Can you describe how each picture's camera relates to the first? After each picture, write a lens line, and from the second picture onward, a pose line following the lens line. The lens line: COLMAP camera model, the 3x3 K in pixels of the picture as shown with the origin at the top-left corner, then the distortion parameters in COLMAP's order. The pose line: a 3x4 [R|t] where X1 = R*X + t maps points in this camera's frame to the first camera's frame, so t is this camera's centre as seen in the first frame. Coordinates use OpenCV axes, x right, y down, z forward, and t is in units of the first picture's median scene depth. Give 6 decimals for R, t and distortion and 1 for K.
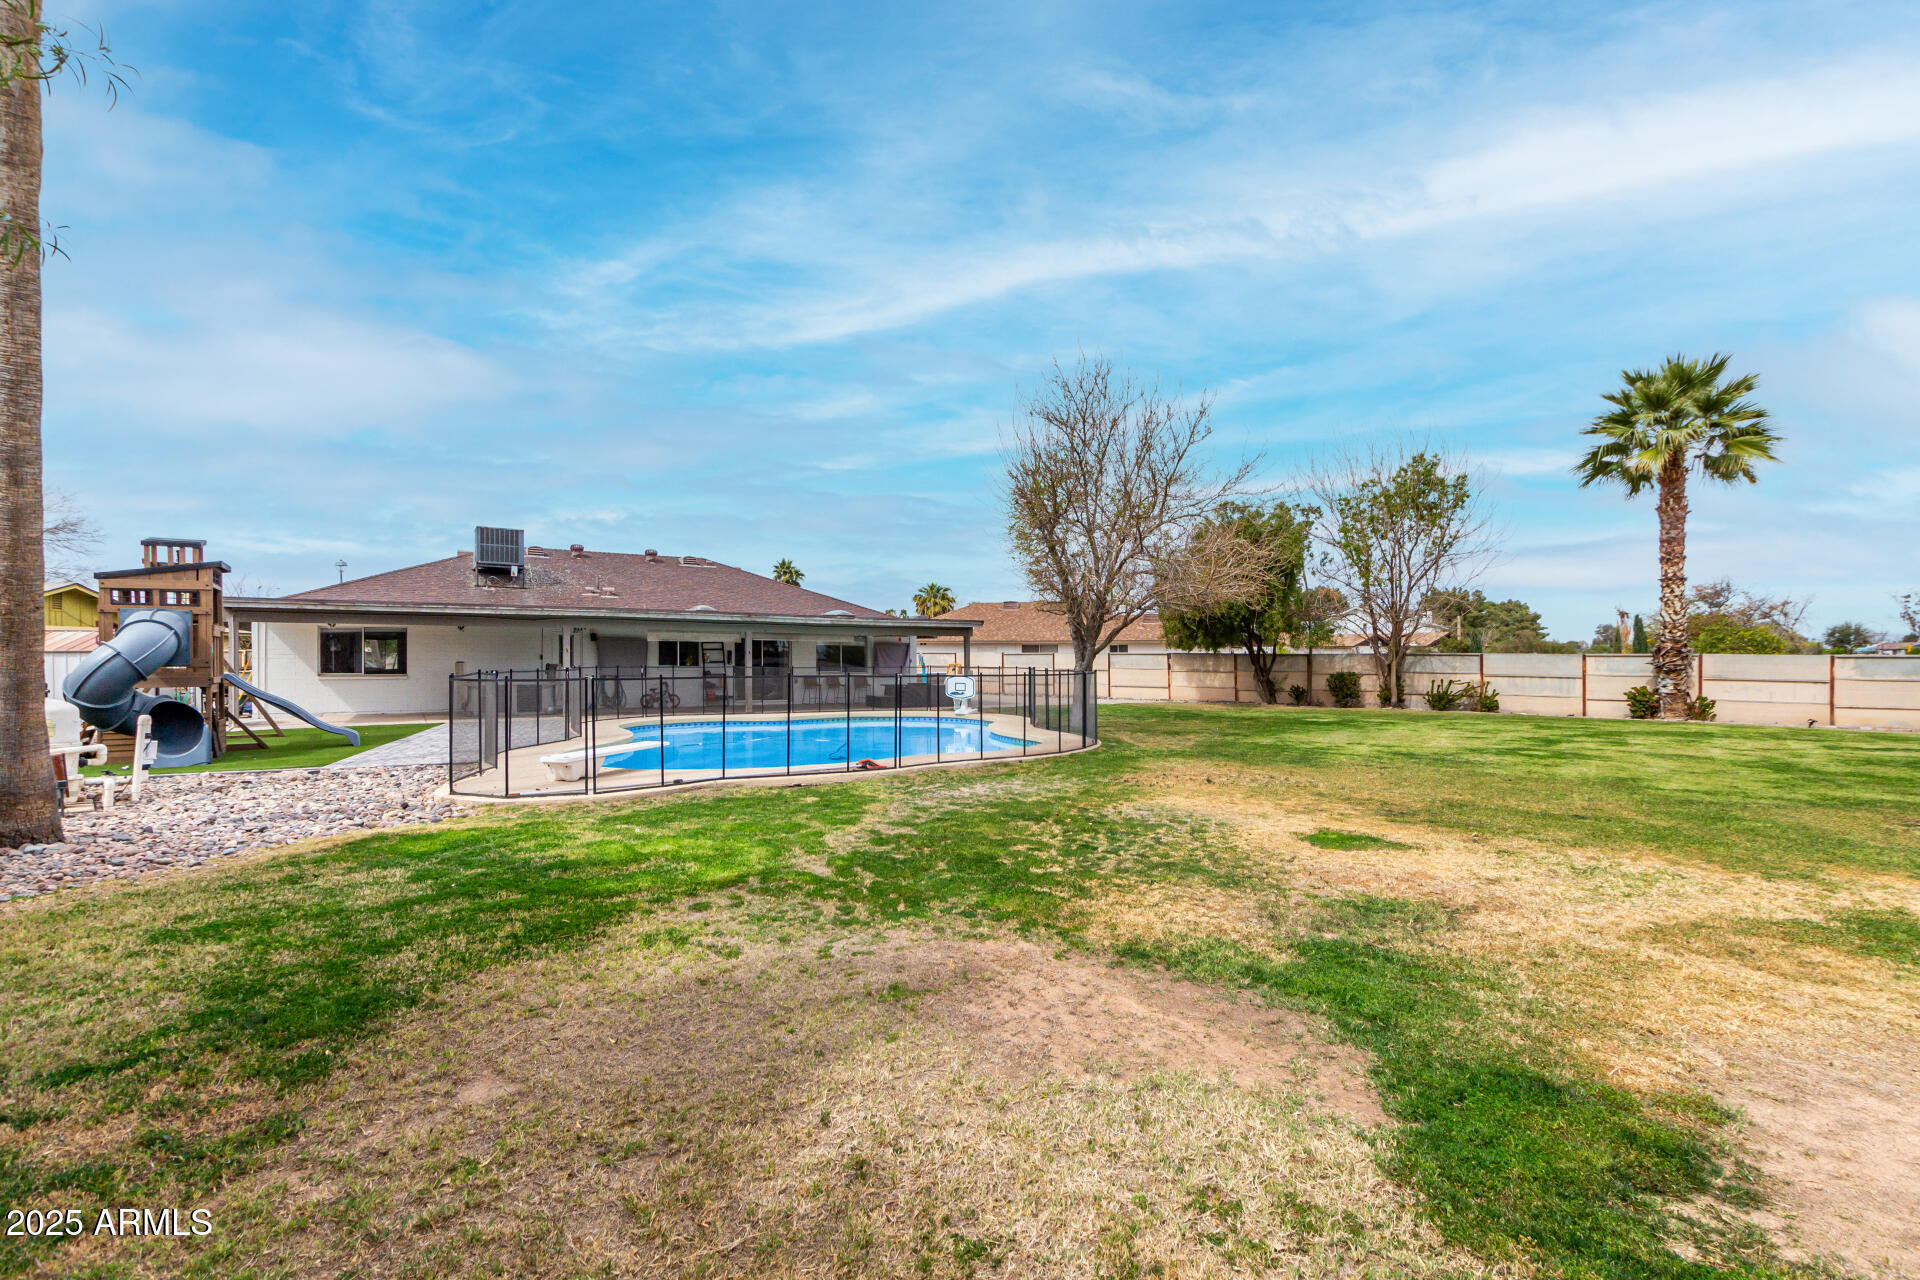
lens RADIAL K [[888.5, 0, 968.0], [0, 888.5, 648.0], [0, 0, 1]] dist [0.013425, -0.007315]
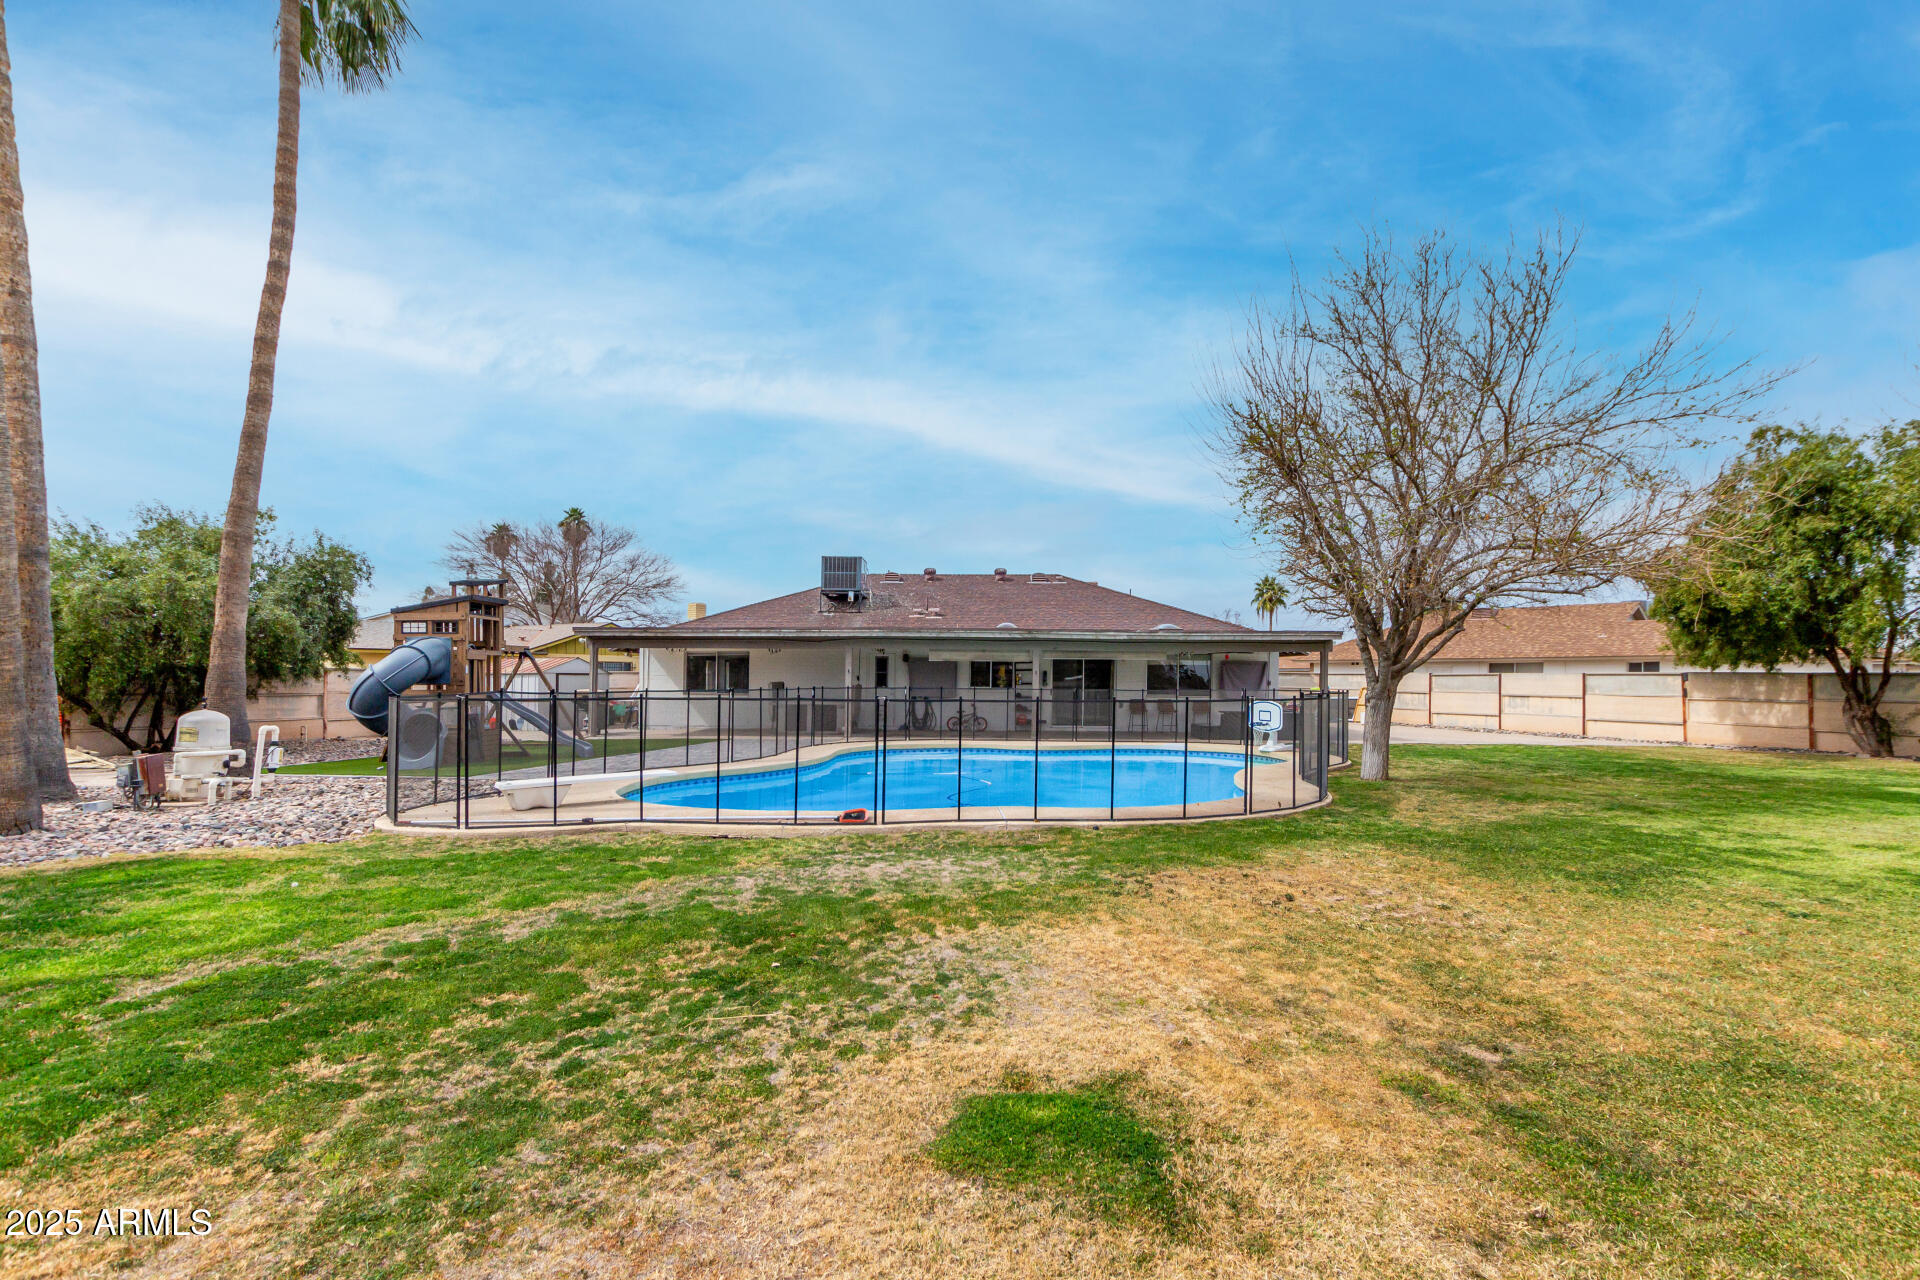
lens RADIAL K [[894.1, 0, 961.5], [0, 894.1, 668.7], [0, 0, 1]] dist [0.003716, 0.000085]
pose [[0.840477, -0.006177, -0.541812, 0.165328], [0.004879, 0.999981, -0.003833, 0.003545], [0.541825, 0.000578, 0.840491, 0.178033]]
